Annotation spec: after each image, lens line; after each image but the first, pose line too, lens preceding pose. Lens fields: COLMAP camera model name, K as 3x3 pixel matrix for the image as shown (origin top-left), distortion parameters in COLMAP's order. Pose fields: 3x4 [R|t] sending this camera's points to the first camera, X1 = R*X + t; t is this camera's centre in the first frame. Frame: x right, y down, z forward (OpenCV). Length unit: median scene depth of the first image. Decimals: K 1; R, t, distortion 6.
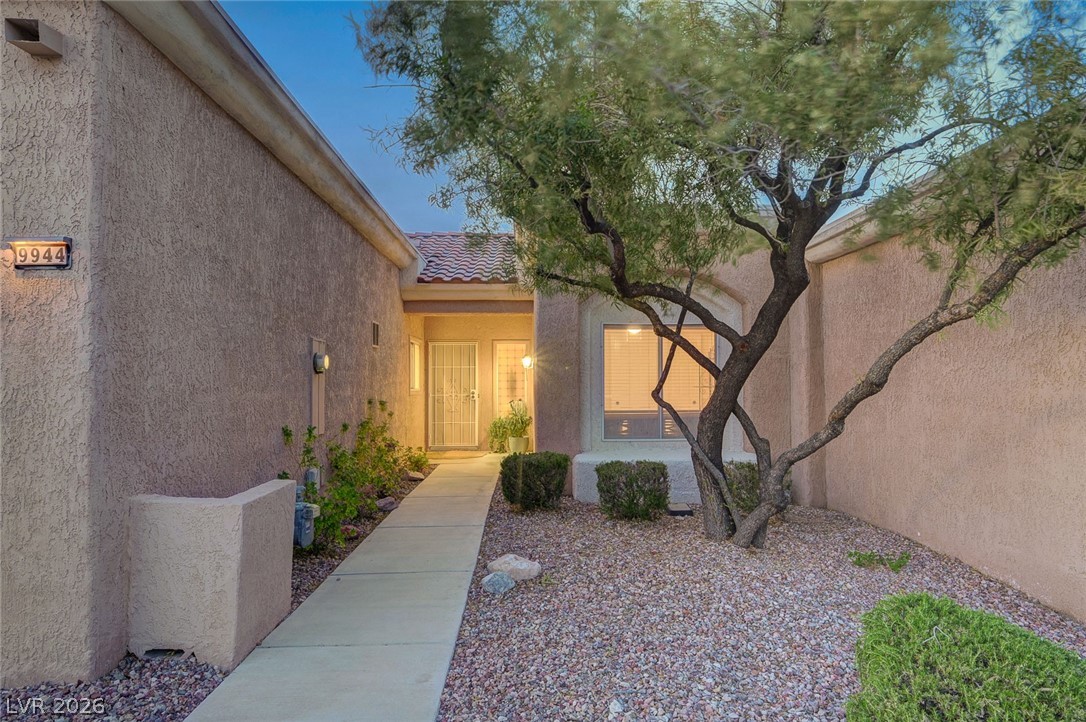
lens RADIAL K [[628.5, 0, 540.4], [0, 628.5, 377.2], [0, 0, 1]] dist [-0.003803, 0.000271]
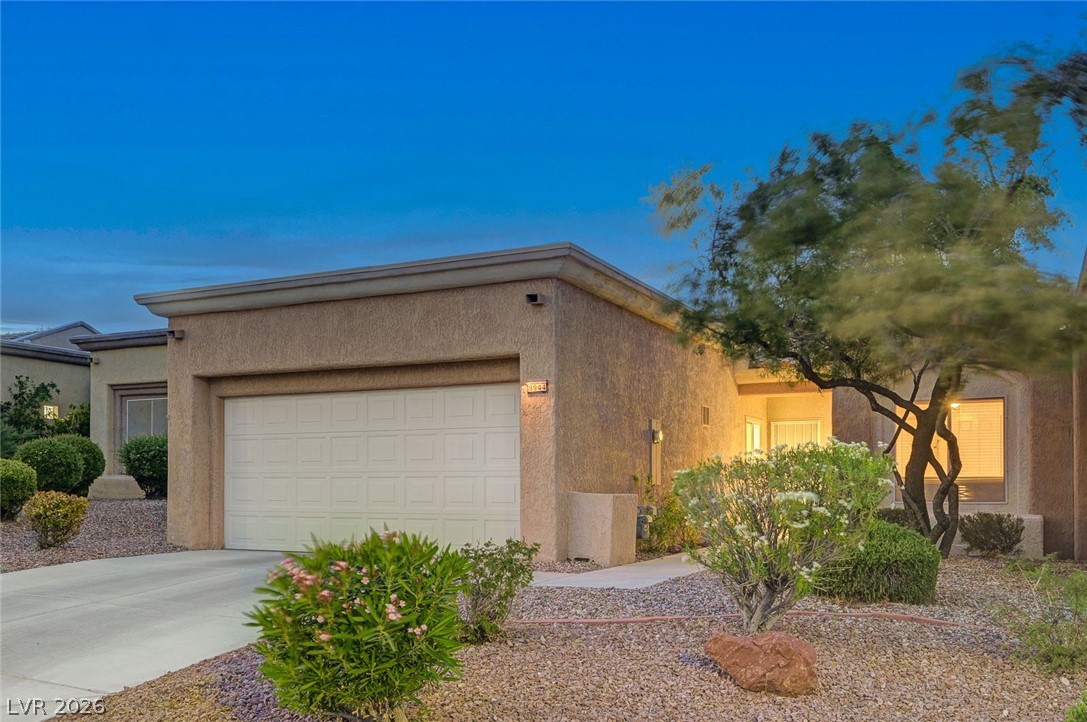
lens RADIAL K [[934.8, 0, 543.3], [0, 934.8, 360.9], [0, 0, 1]] dist [0.001527, 0.000196]
pose [[0.877617, -0.053998, -0.476311, 0.586289], [-0.005703, 0.992389, -0.123012, 0.090956], [0.479328, 0.110674, 0.870630, -1.320643]]
